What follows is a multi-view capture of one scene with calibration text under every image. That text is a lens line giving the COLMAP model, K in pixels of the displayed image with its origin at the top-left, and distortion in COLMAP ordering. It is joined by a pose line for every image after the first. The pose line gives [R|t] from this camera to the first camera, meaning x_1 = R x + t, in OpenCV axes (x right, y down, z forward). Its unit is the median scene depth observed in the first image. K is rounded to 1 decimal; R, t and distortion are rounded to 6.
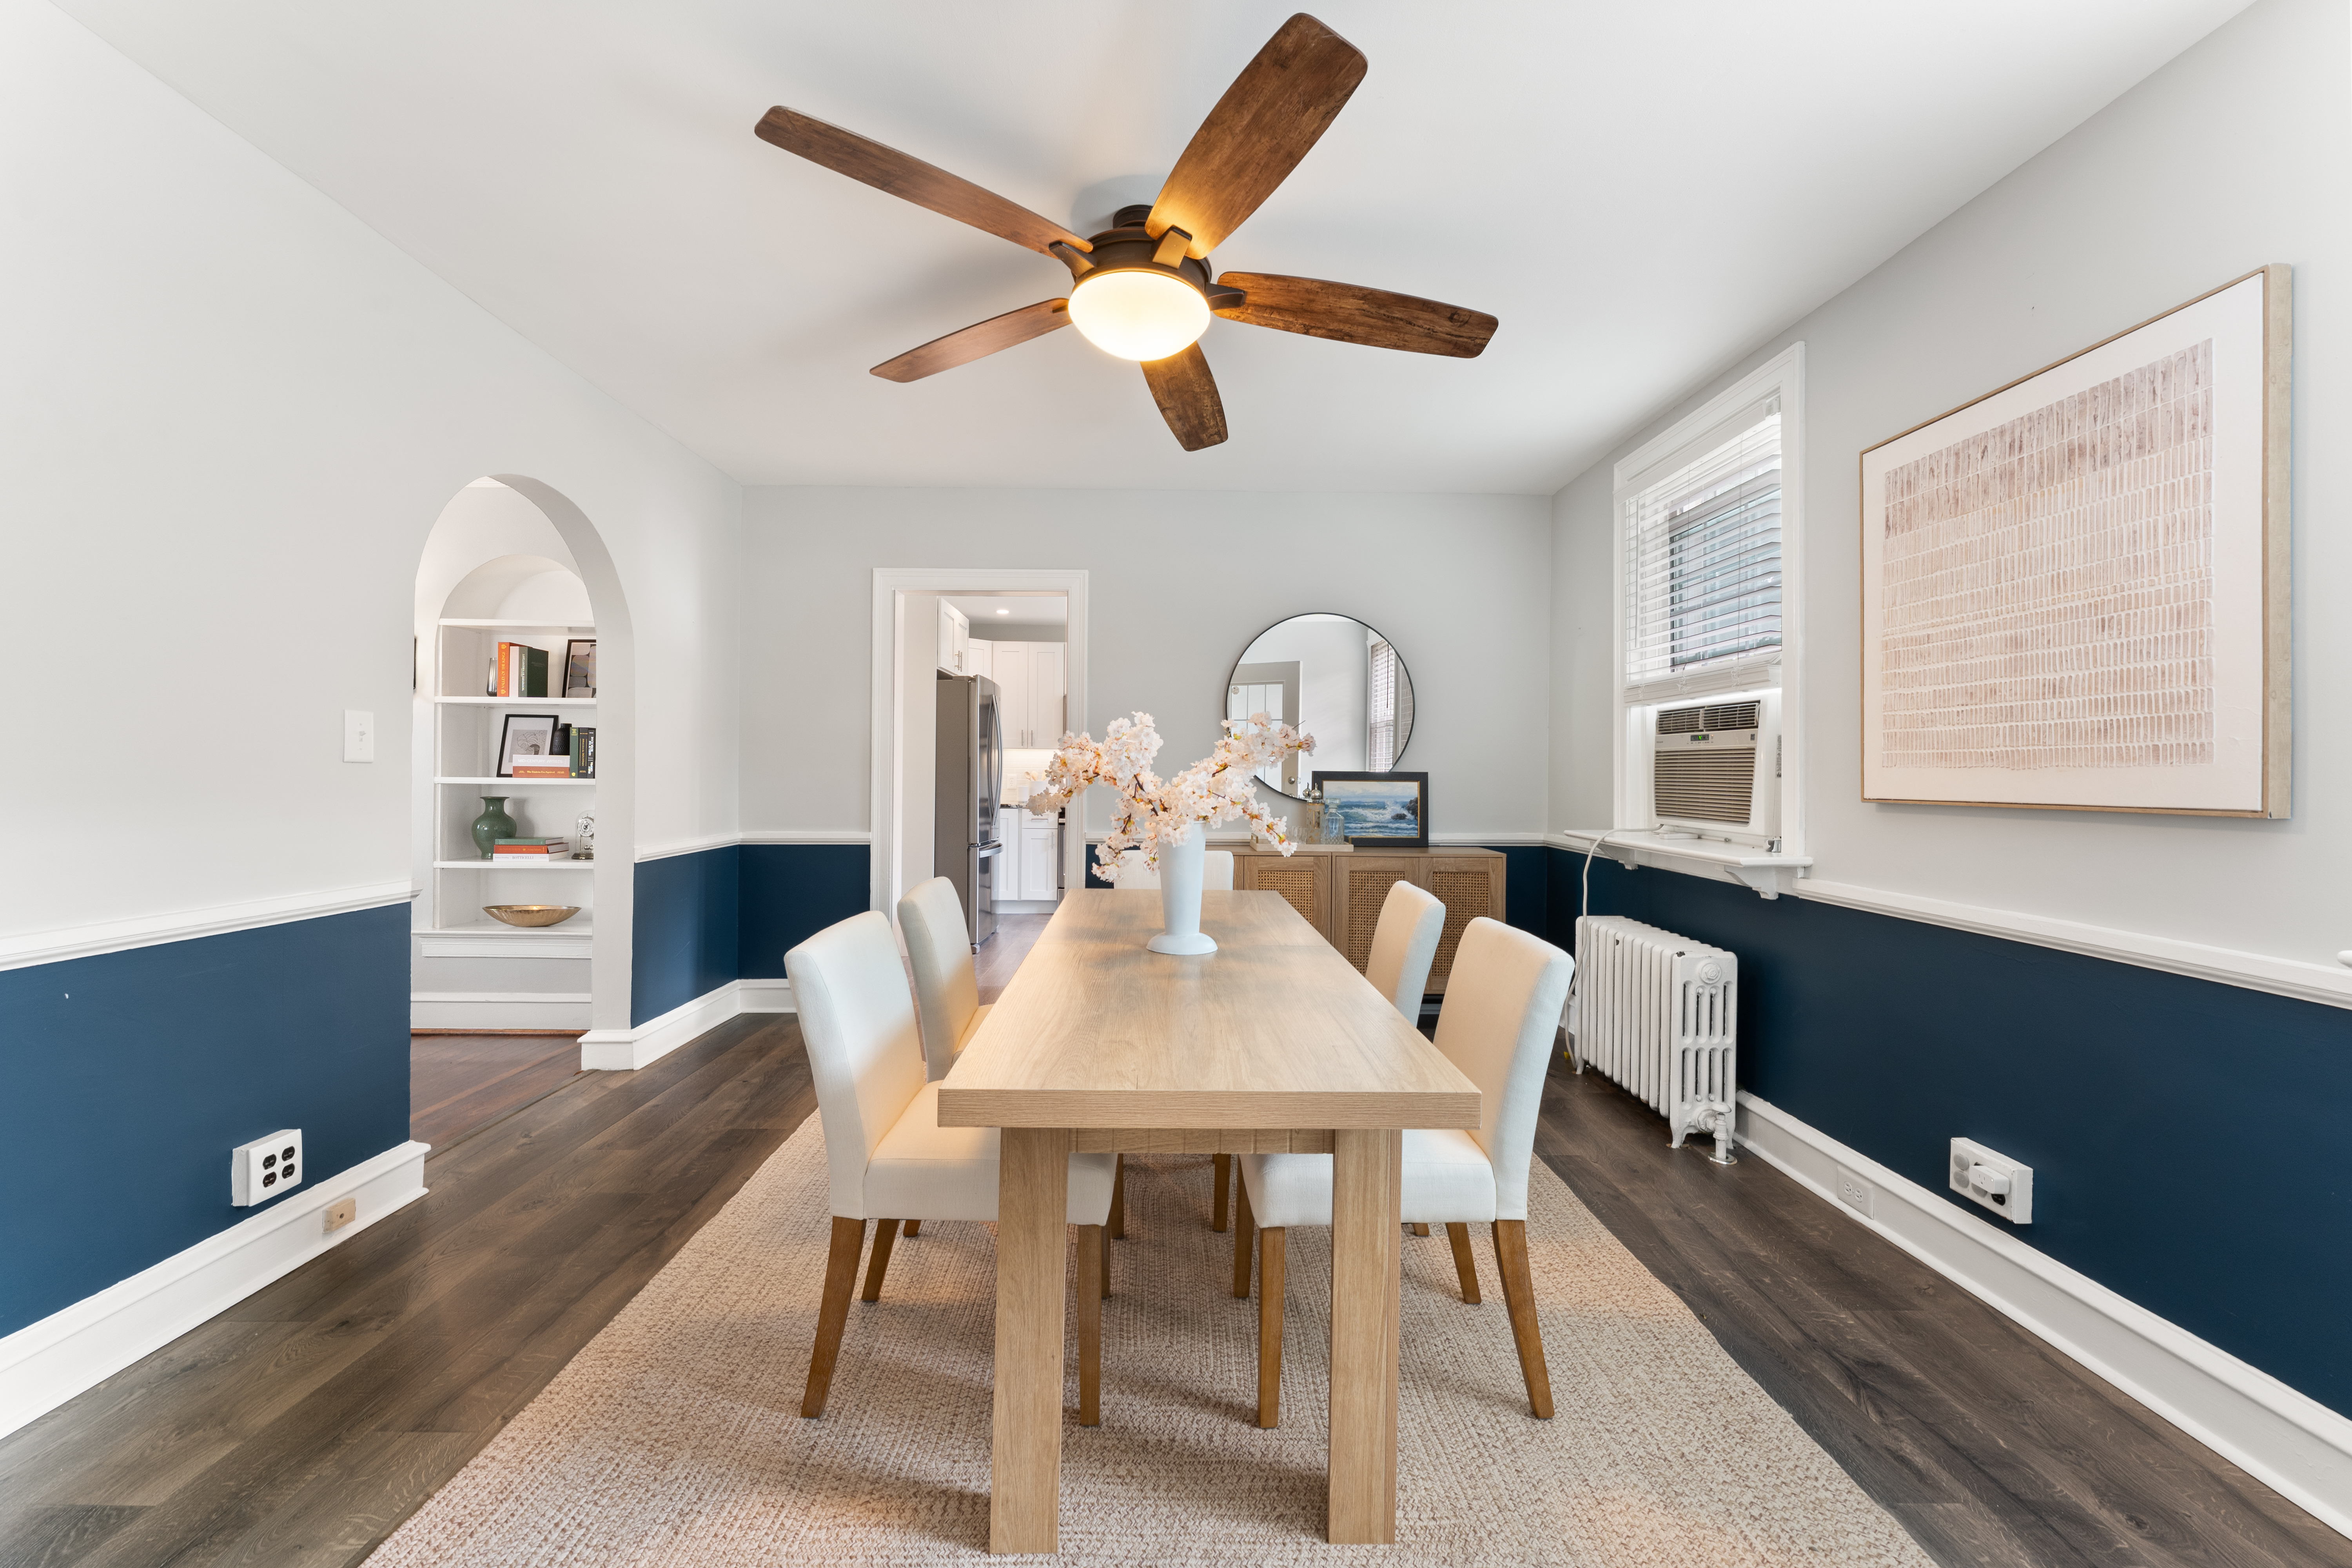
lens RADIAL K [[956.7, 0, 1166.8], [0, 956.7, 771.8], [0, 0, 1]] dist [0.001604, -0.002193]
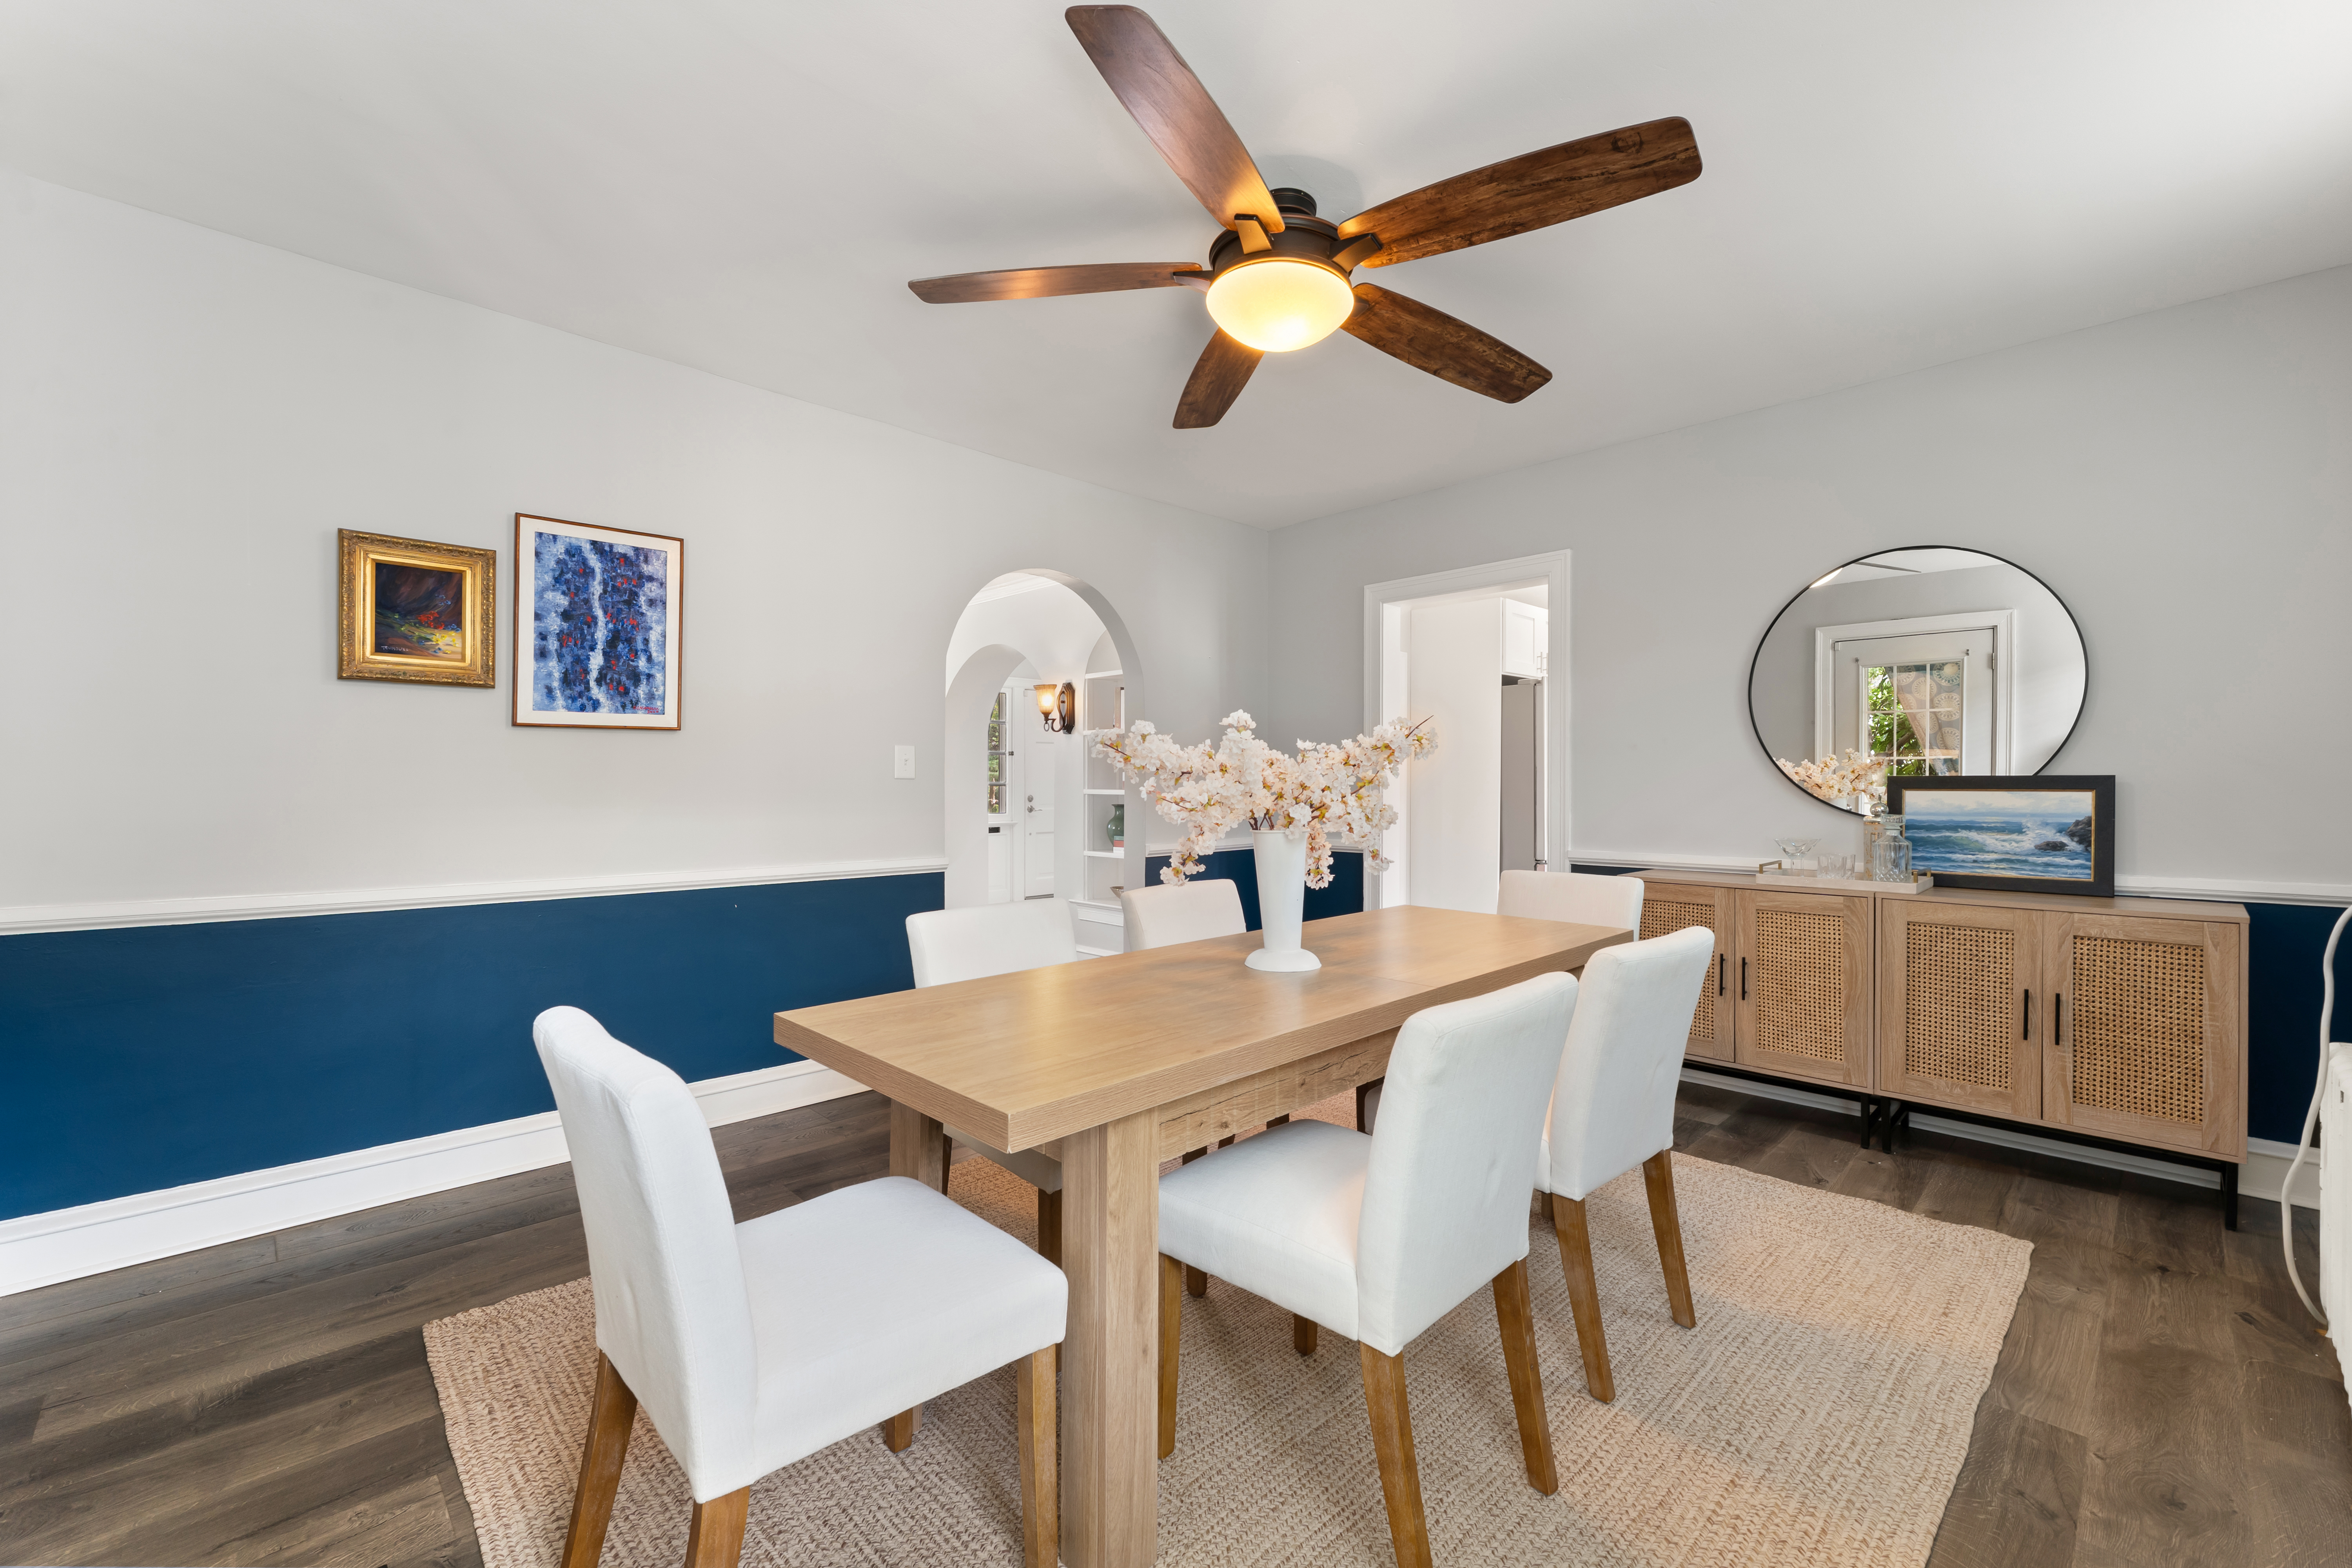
lens RADIAL K [[956.7, 0, 1132.4], [0, 956.7, 786.9], [0, 0, 1]] dist [0.001604, -0.002193]
pose [[0.678391, -0.006049, -0.734676, 0.296489], [0.007348, 0.999972, -0.001448, 0.004147], [0.734664, -0.004416, 0.678417, 0.121567]]
